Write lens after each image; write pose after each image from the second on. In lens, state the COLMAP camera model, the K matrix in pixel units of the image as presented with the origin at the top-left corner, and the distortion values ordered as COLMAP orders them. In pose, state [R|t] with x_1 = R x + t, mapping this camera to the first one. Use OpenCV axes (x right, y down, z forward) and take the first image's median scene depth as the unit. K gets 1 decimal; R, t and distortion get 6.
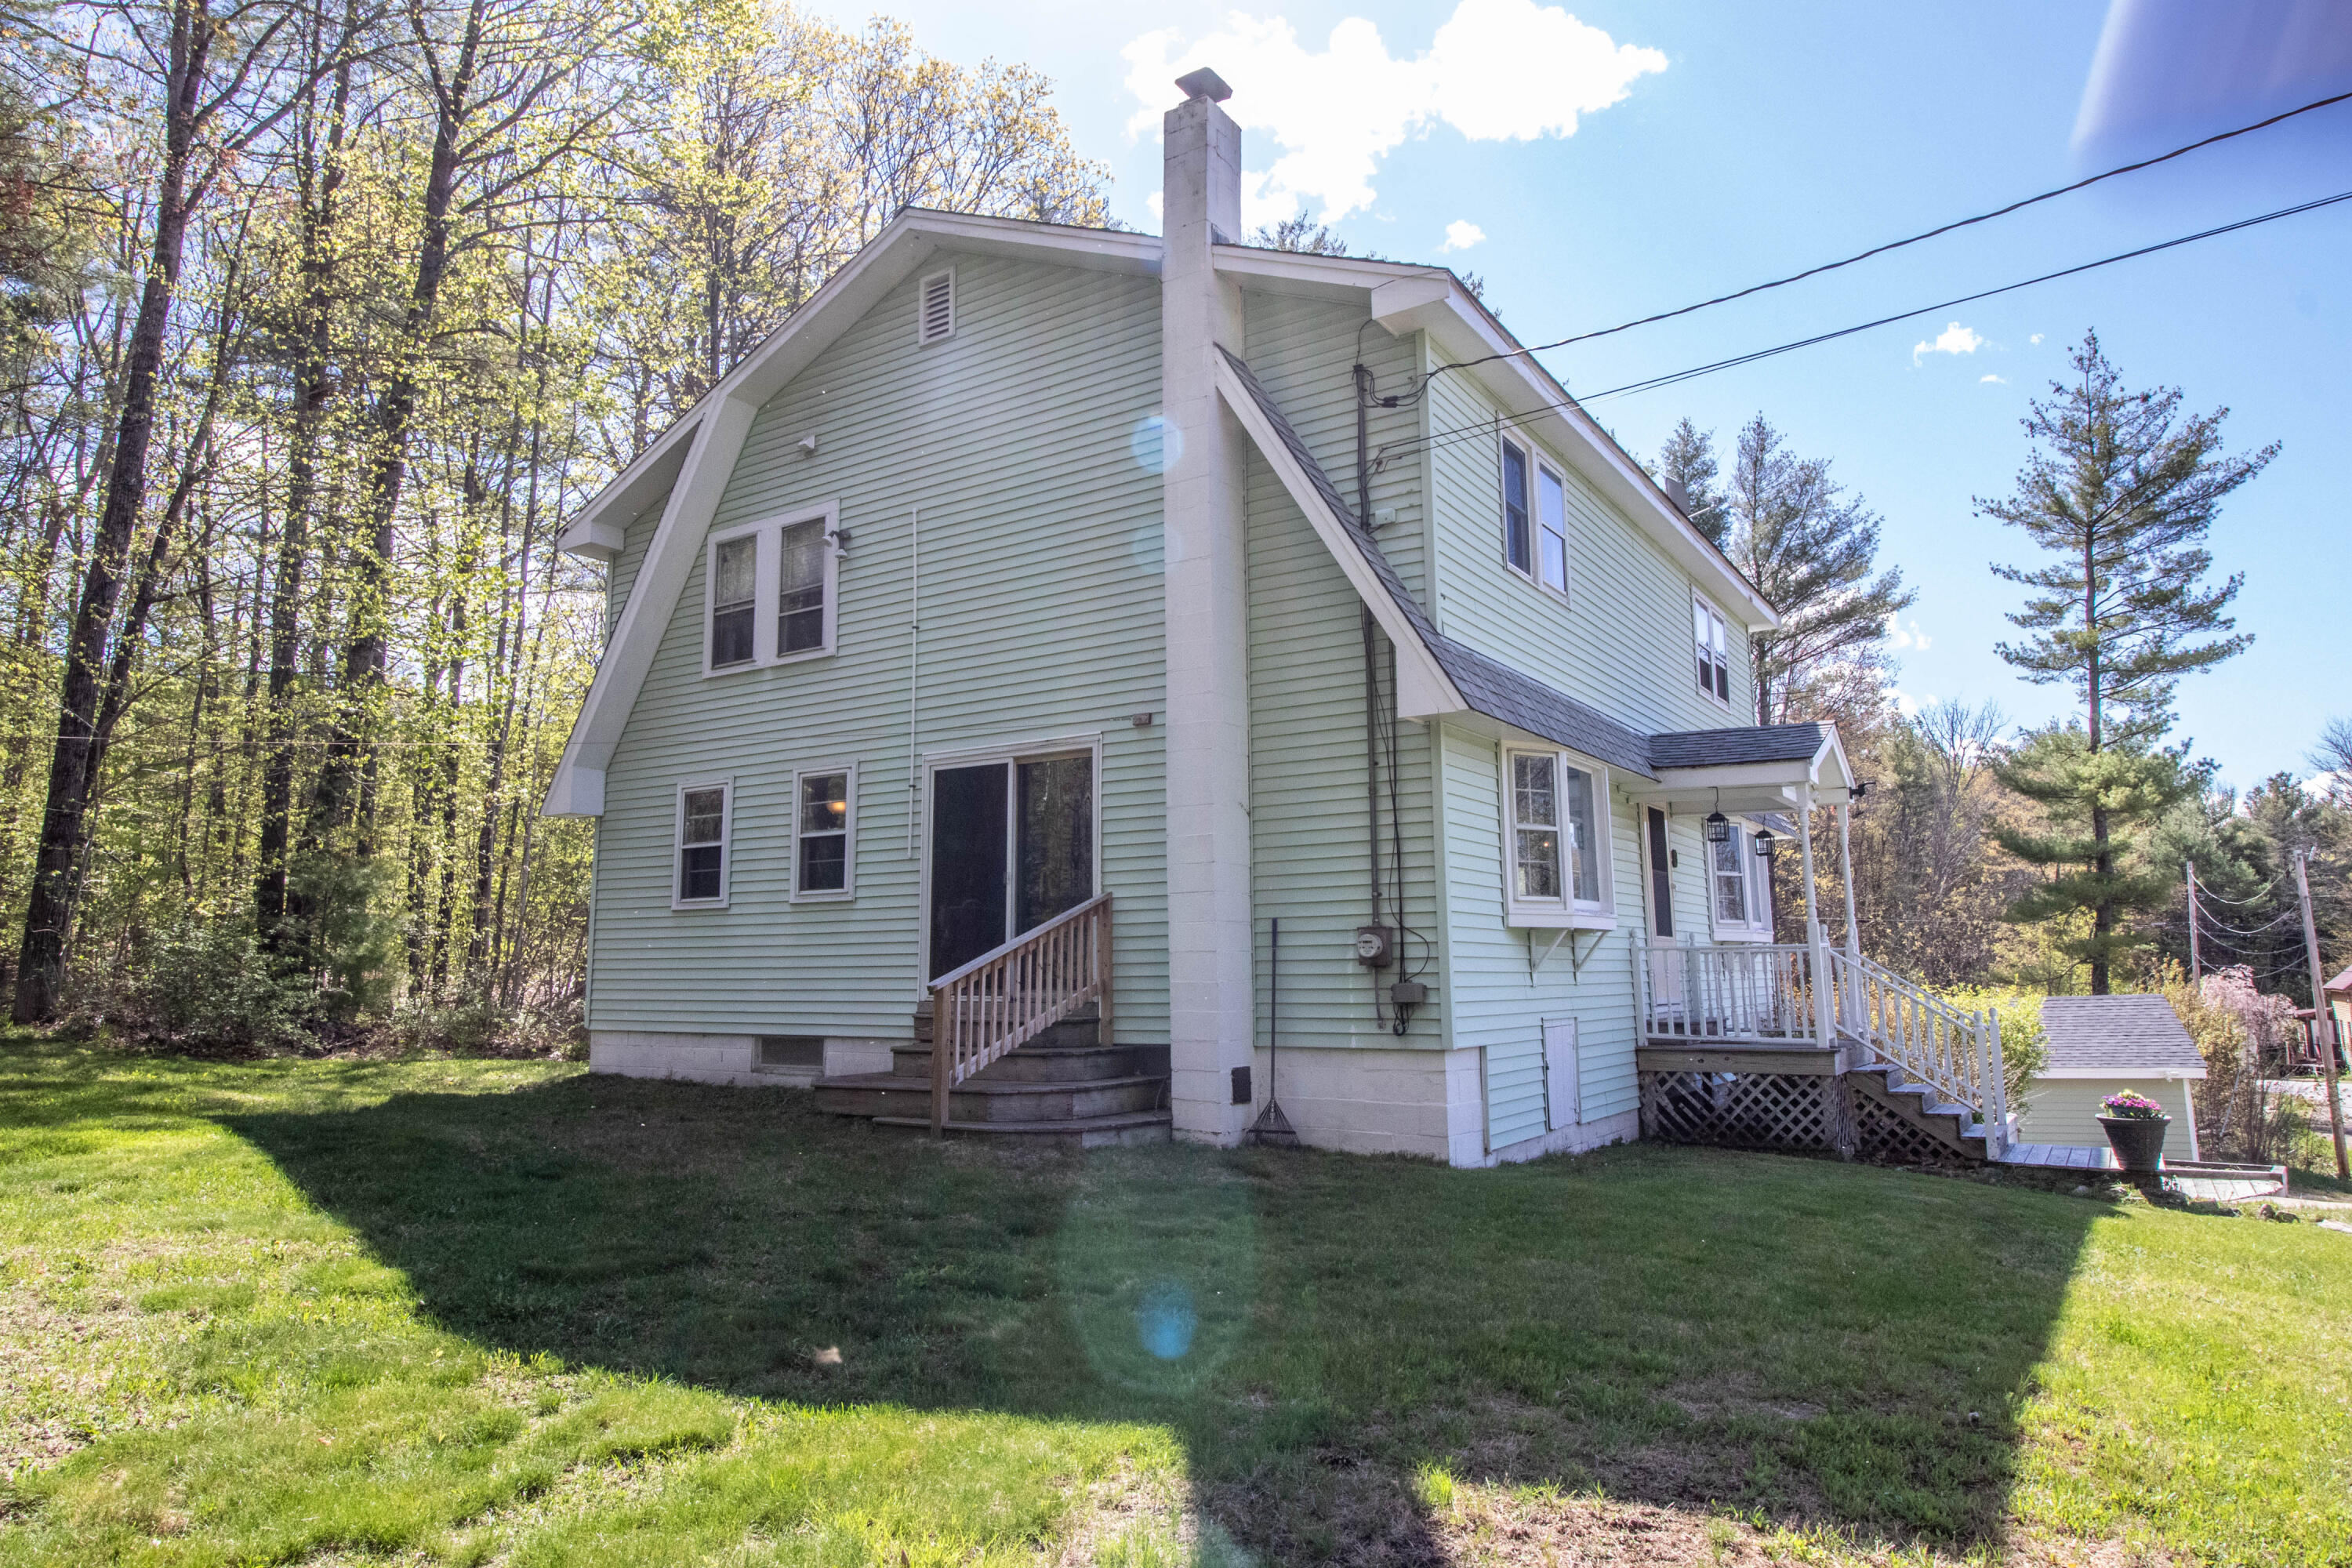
lens RADIAL K [[1430.9, 0, 1176.0], [0, 1430.9, 784.0], [0, 0, 1]] dist [-0.006549, -0.001752]
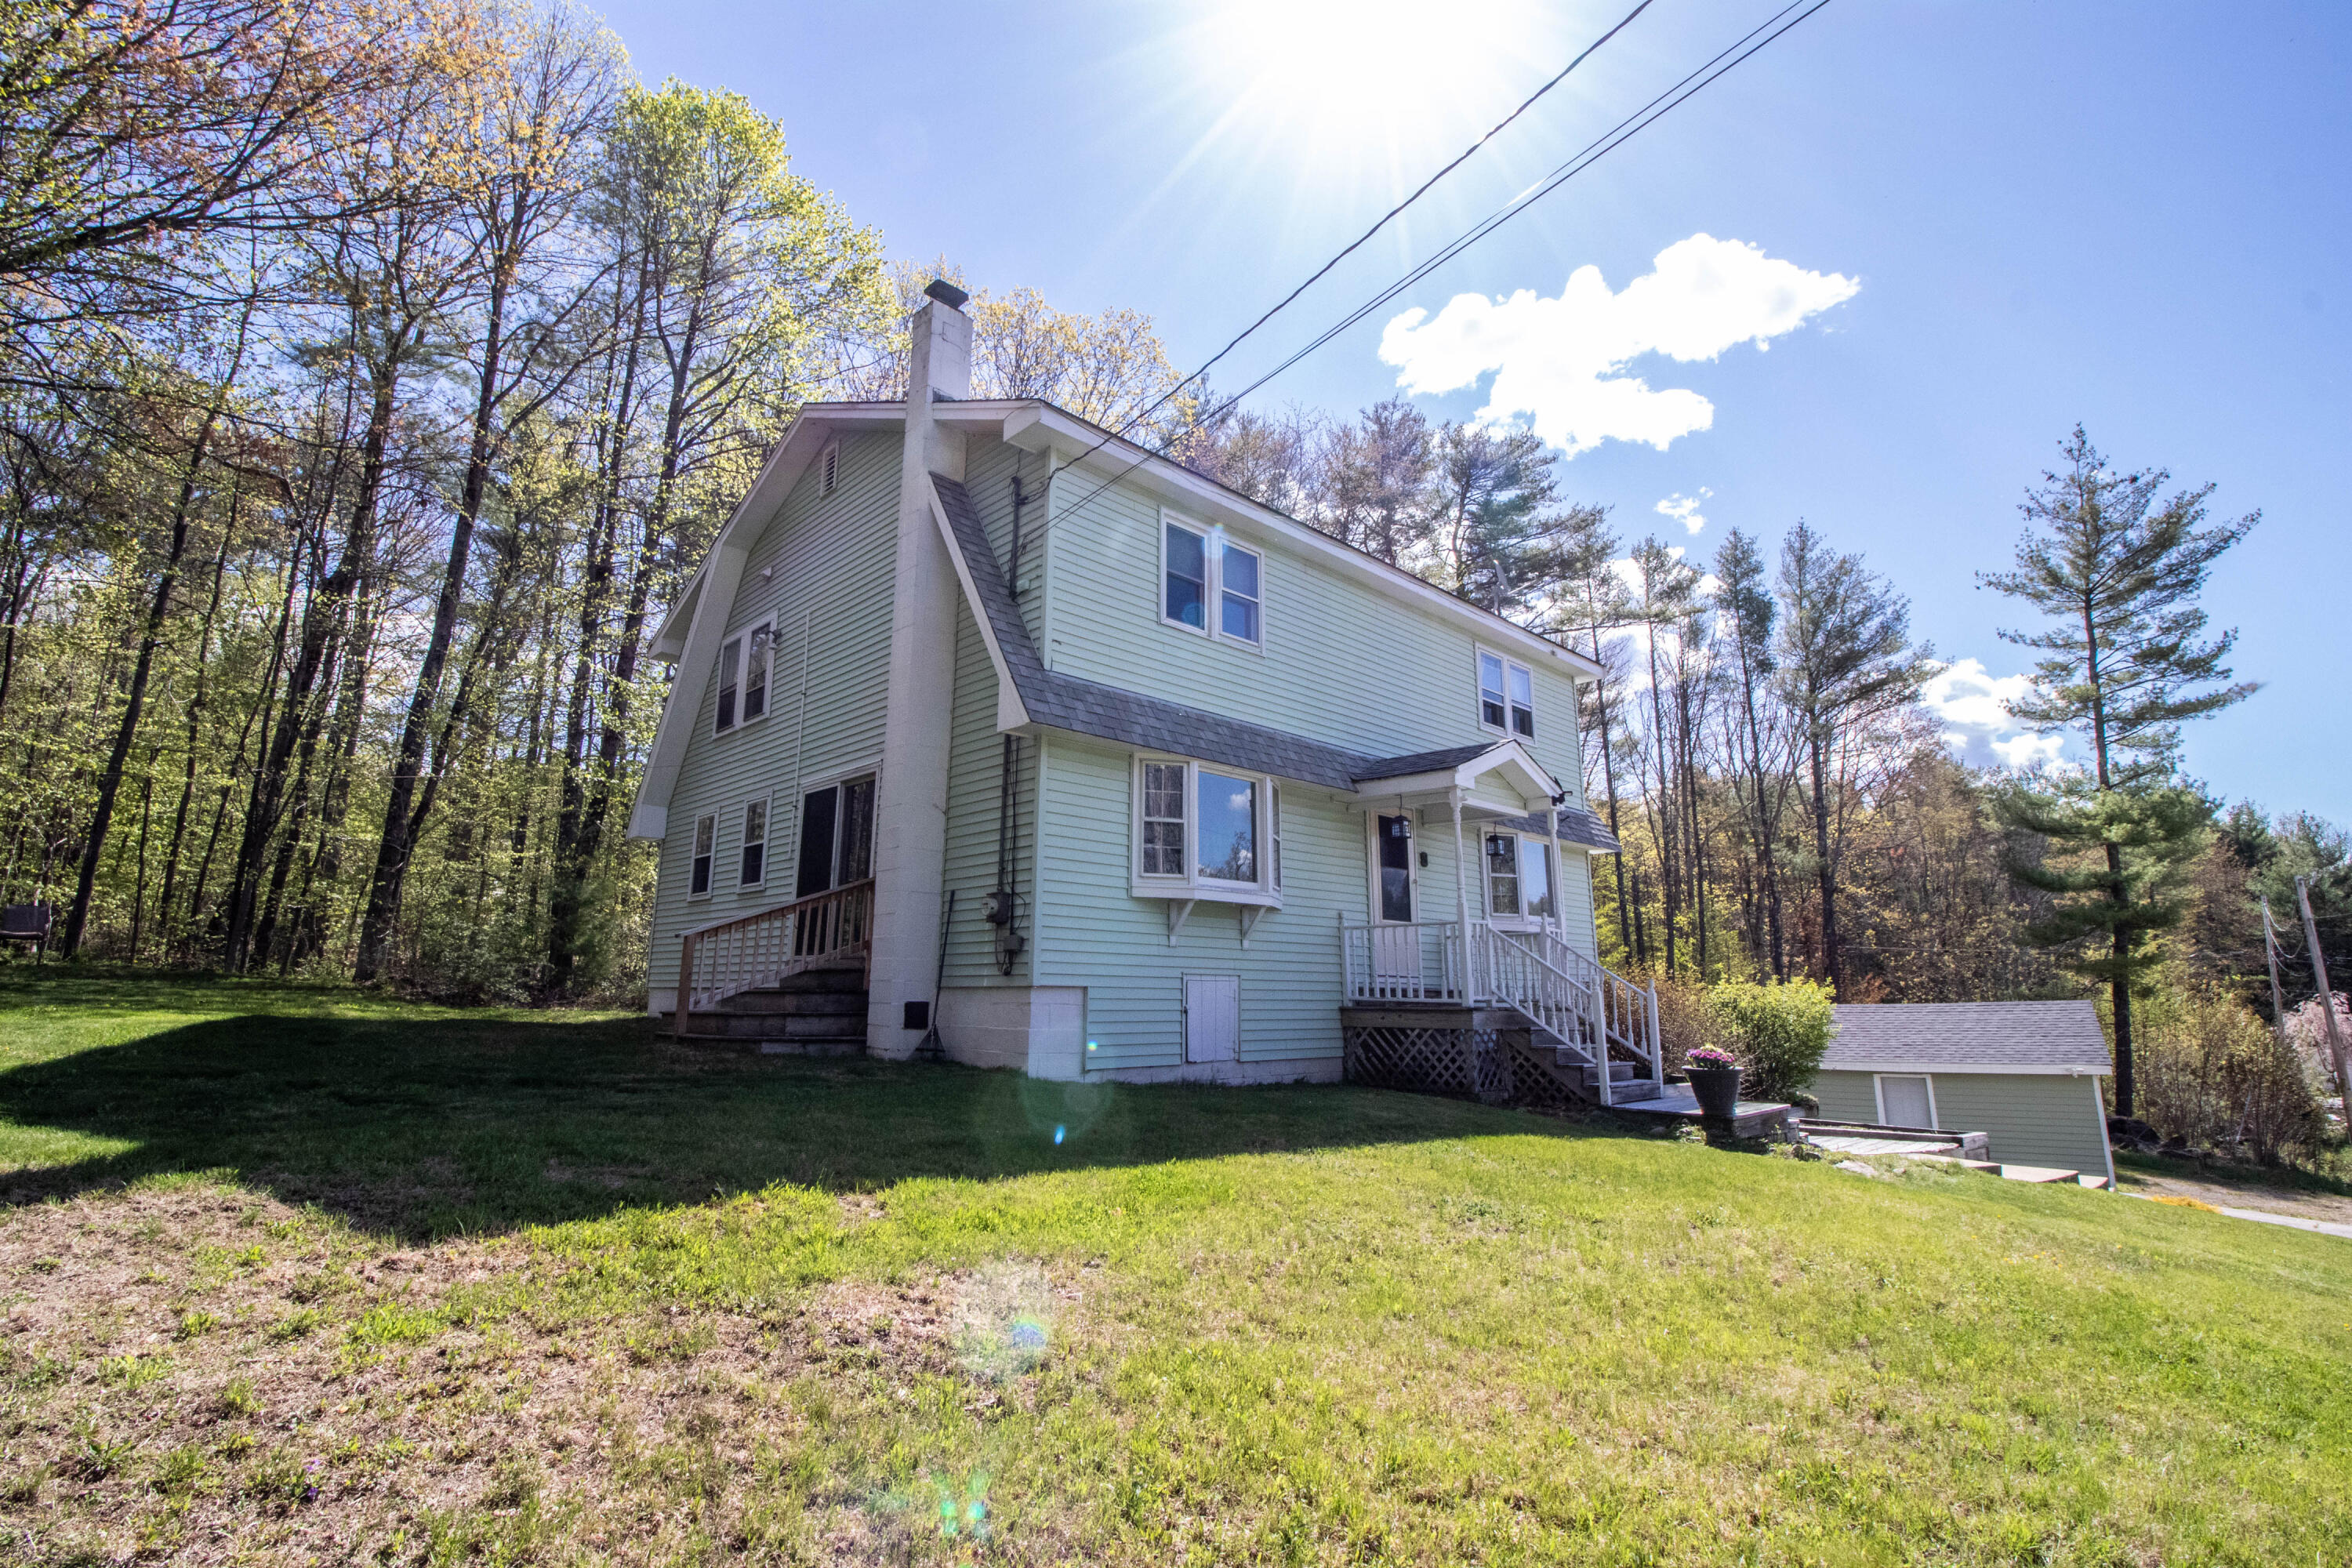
lens RADIAL K [[1095.5, 0, 1176.0], [0, 1095.5, 784.0], [0, 0, 1]] dist [0.019066, -0.035366]
pose [[0.977082, -0.026254, -0.211238, 0.115952], [0.013442, 0.997994, -0.061863, 0.014504], [0.212439, 0.057606, 0.975475, 0.010385]]
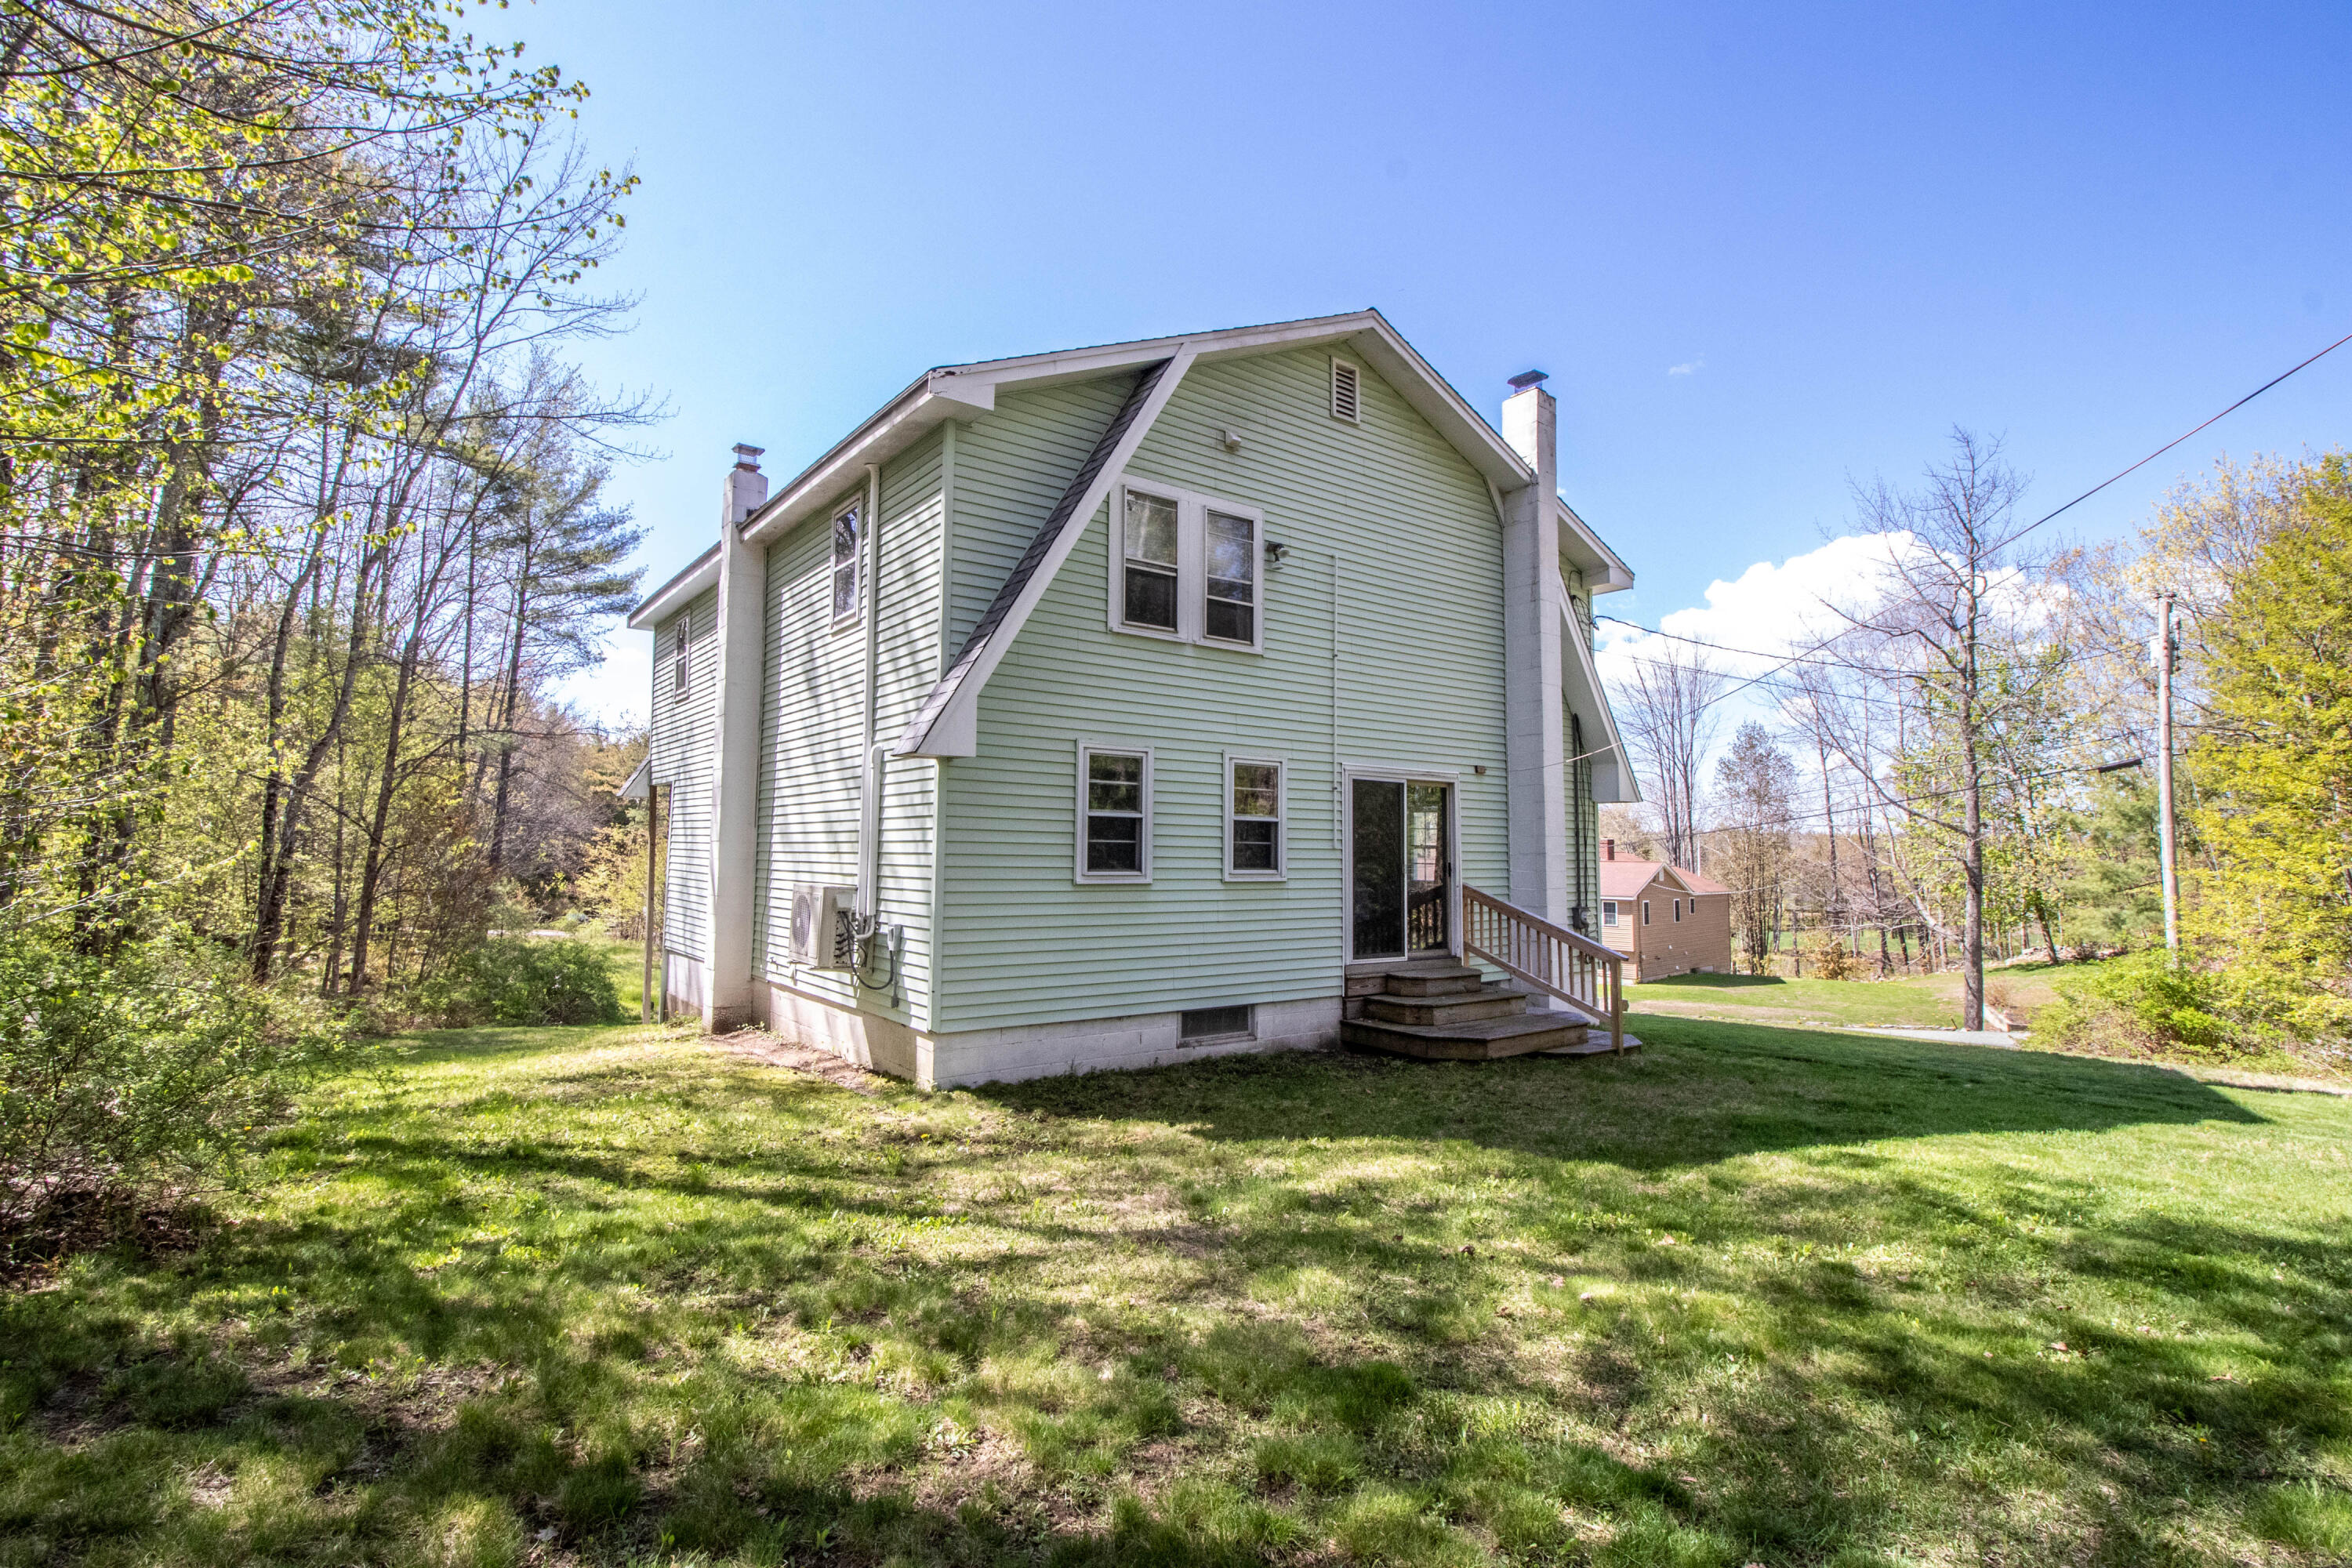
lens RADIAL K [[1095.5, 0, 1176.0], [0, 1095.5, 784.0], [0, 0, 1]] dist [0.019066, -0.035366]
pose [[0.320401, 0.071687, 0.944566, -0.319960], [-0.132917, 0.990670, -0.030100, 0.012731], [-0.937911, -0.115905, 0.326940, 0.238019]]
